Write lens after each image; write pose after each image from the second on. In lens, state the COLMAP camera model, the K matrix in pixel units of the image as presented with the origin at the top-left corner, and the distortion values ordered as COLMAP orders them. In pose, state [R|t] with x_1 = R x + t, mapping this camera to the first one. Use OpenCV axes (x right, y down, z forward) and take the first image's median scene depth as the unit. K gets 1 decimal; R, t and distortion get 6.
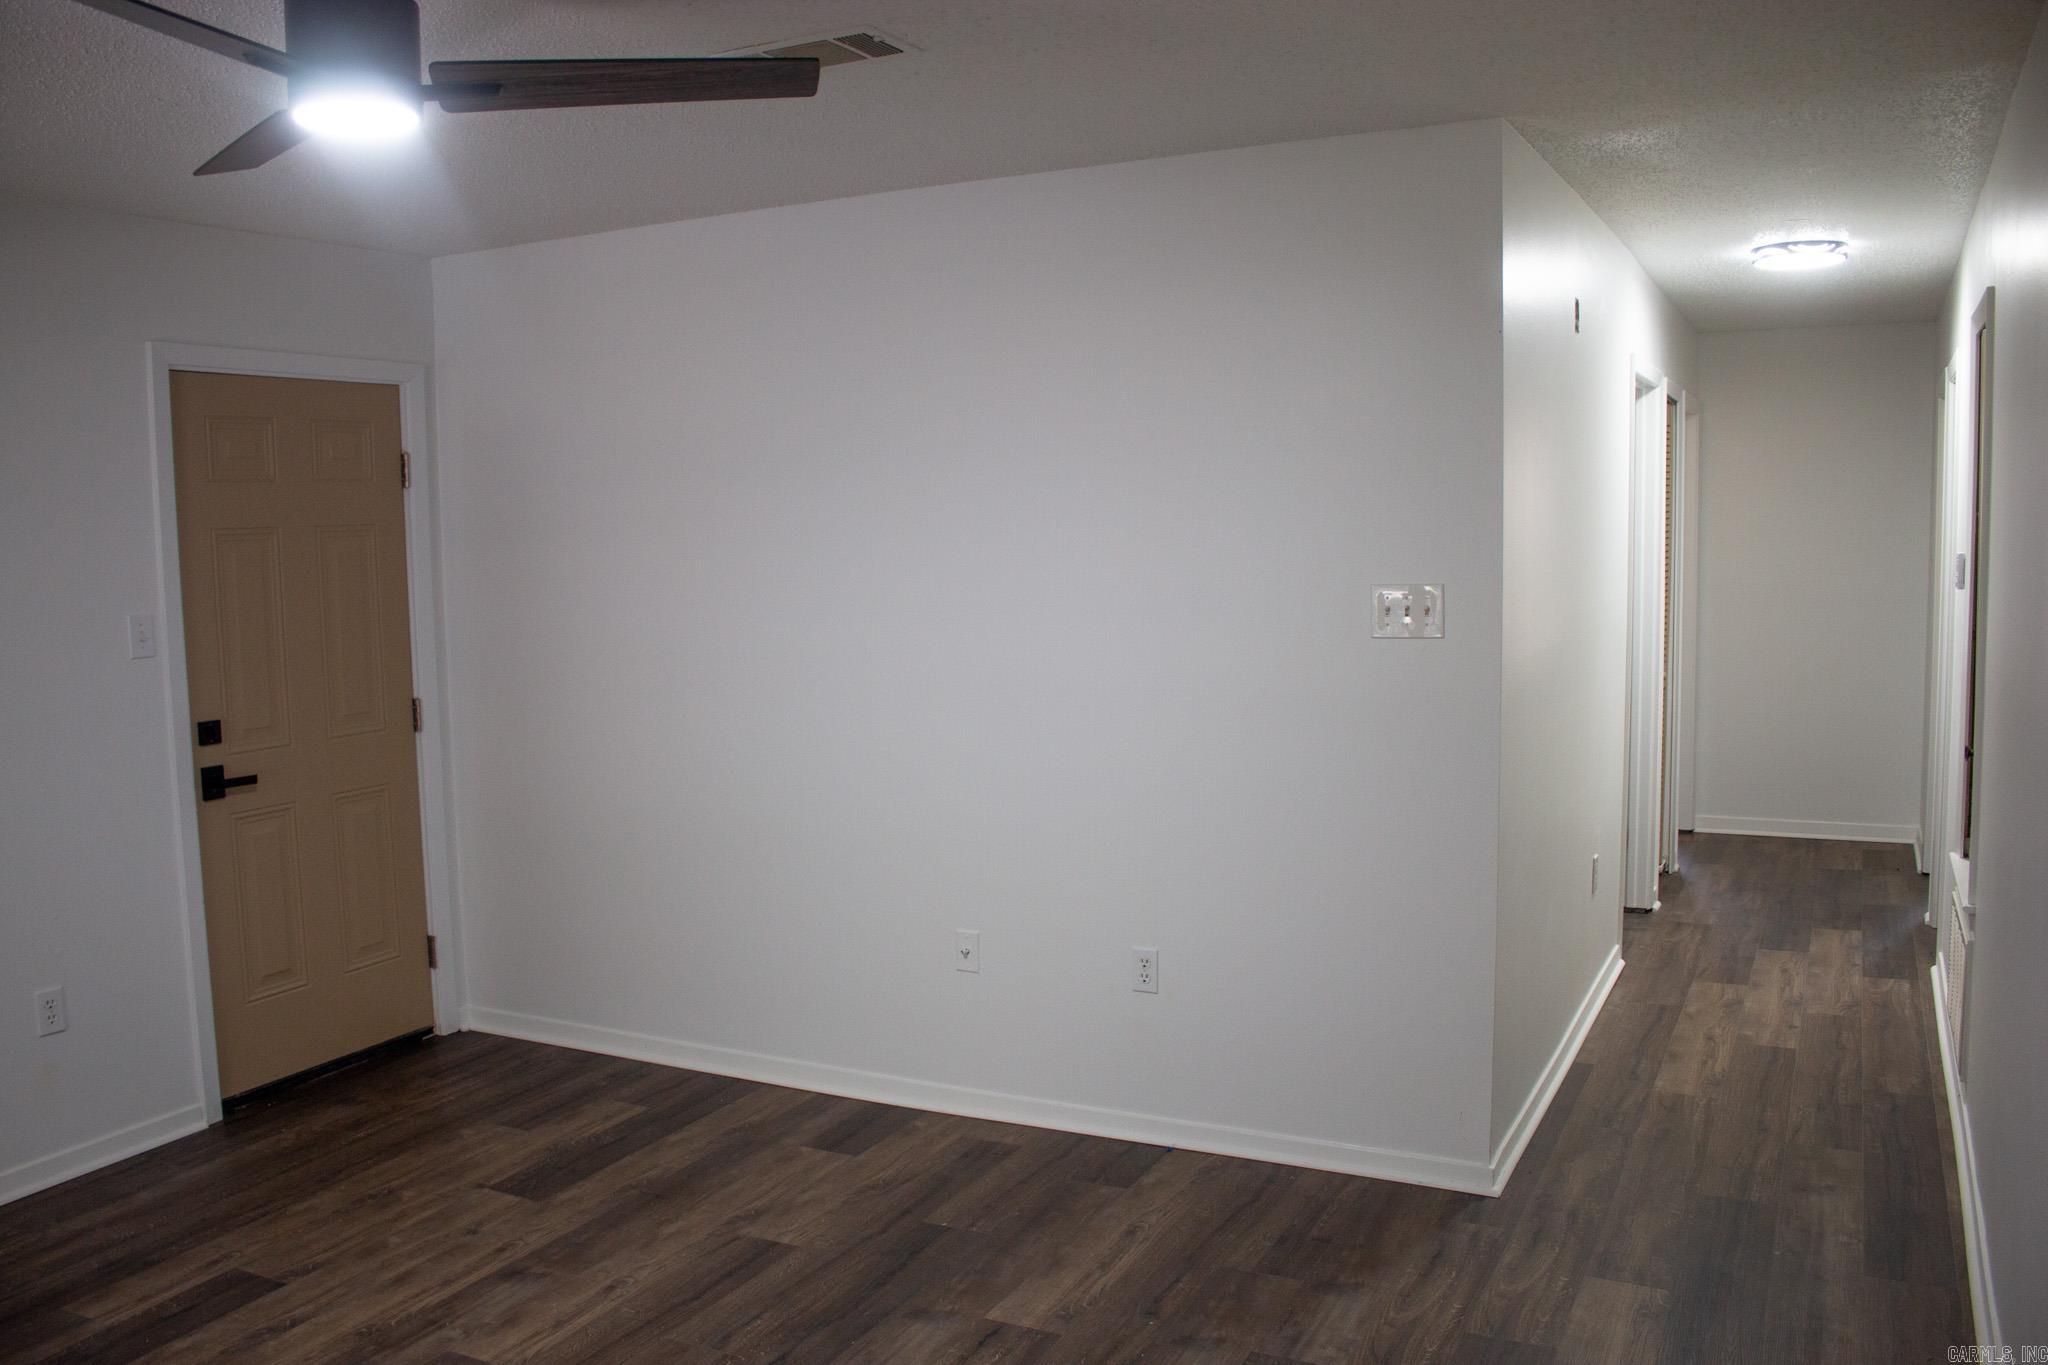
lens RADIAL K [[1691.0, 0, 1039.4], [0, 1691.0, 687.8], [0, 0, 1]] dist [-0.155987, 0.121309]
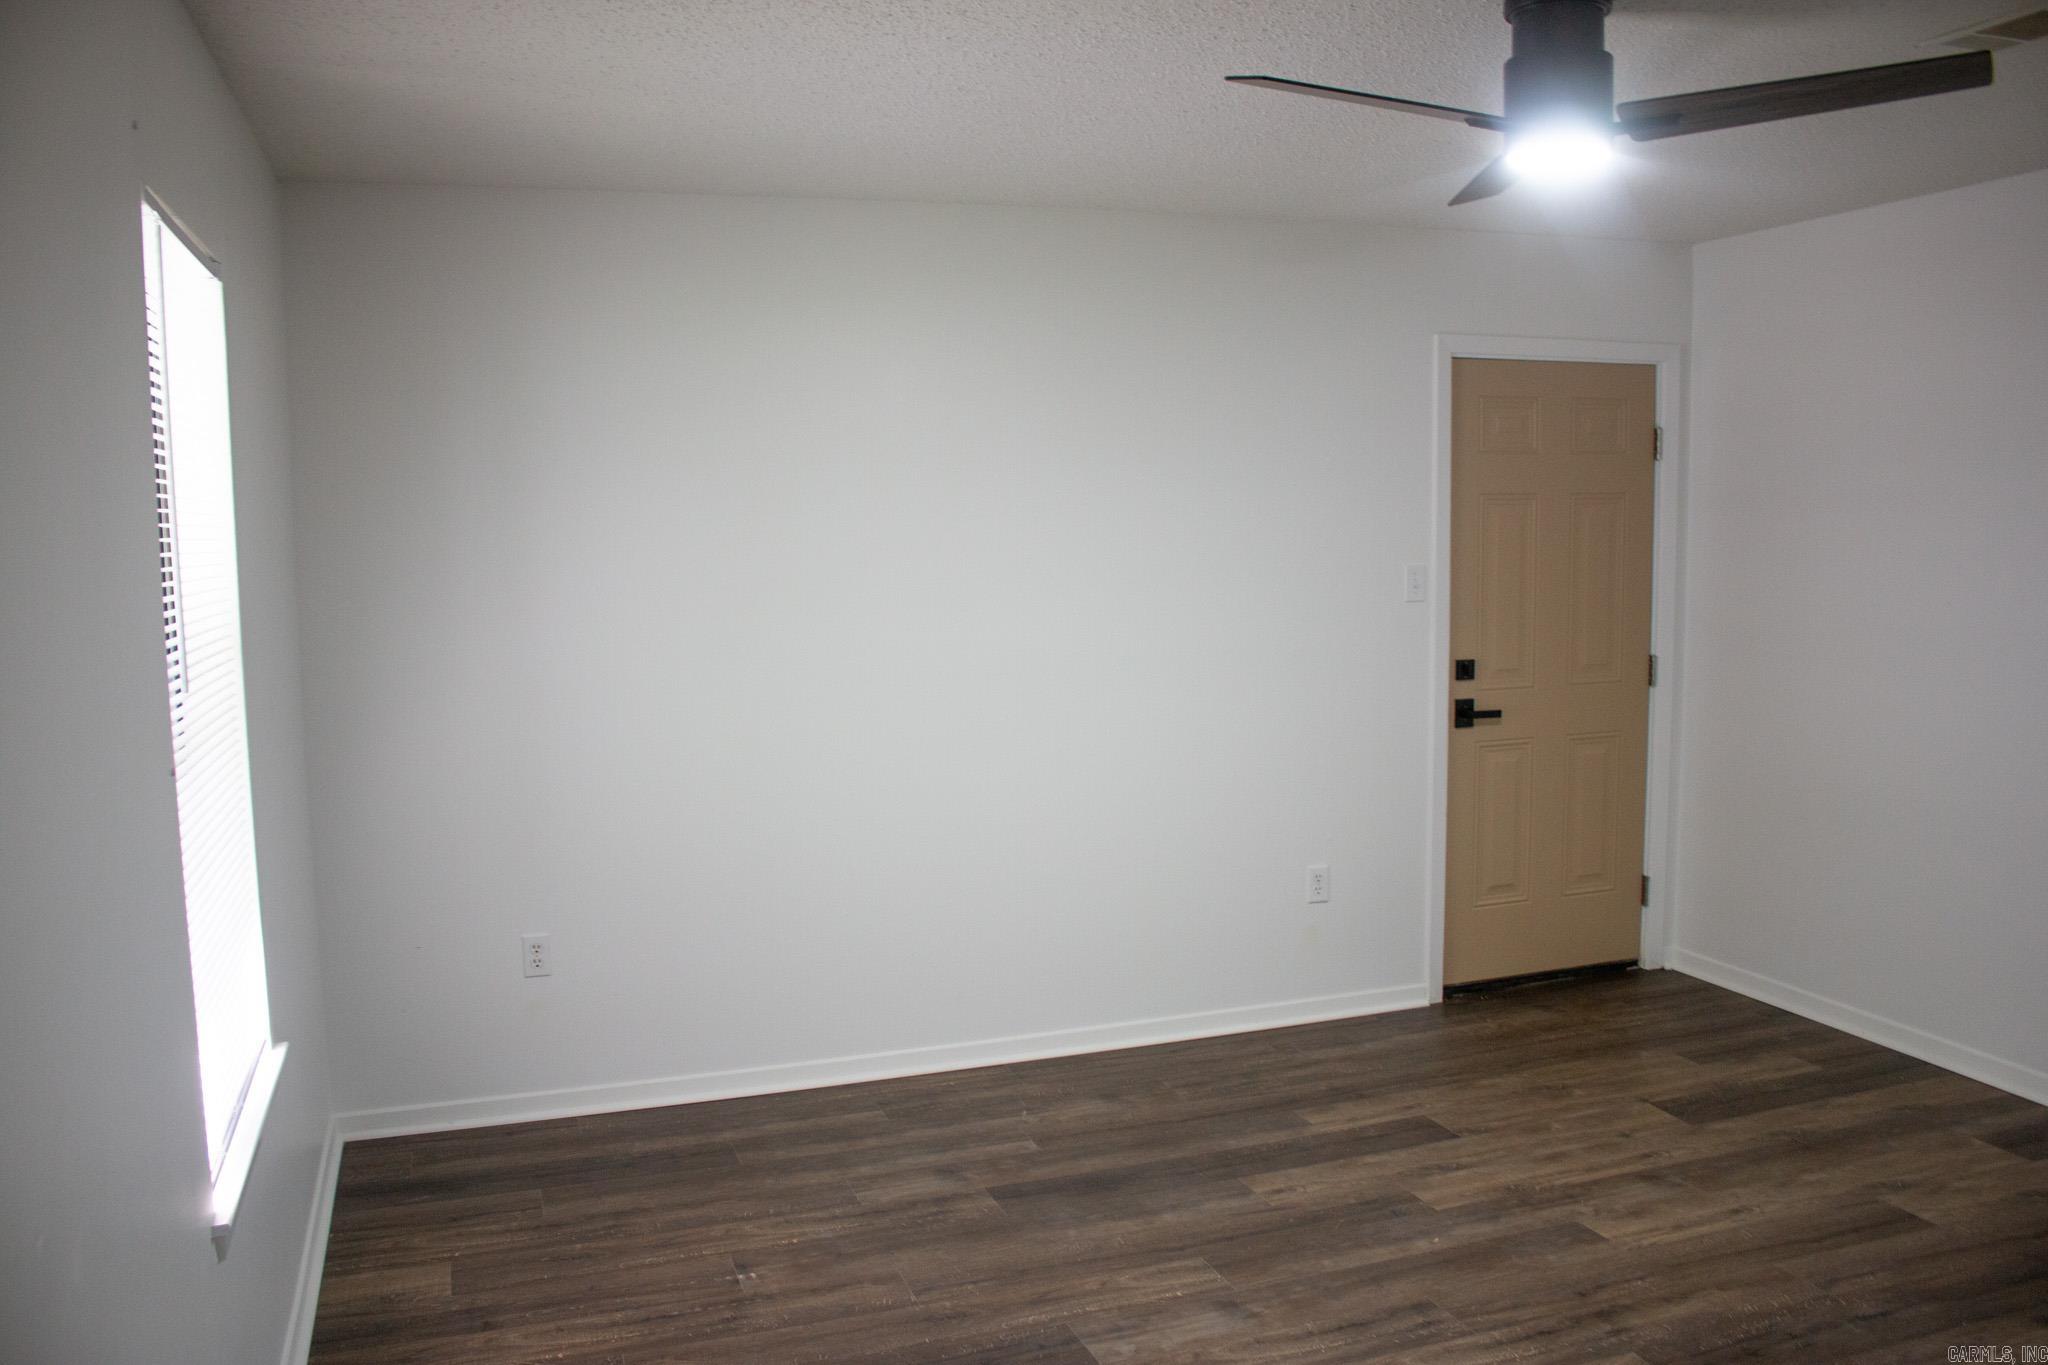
lens RADIAL K [[1691.0, 0, 1007.6], [0, 1691.0, 687.2], [0, 0, 1]] dist [-0.155987, 0.121309]
pose [[0.714673, 0.083957, -0.694402, 0.095544], [-0.070044, 0.996370, 0.048378, 0.005697], [0.695943, 0.014064, 0.717960, -0.085209]]
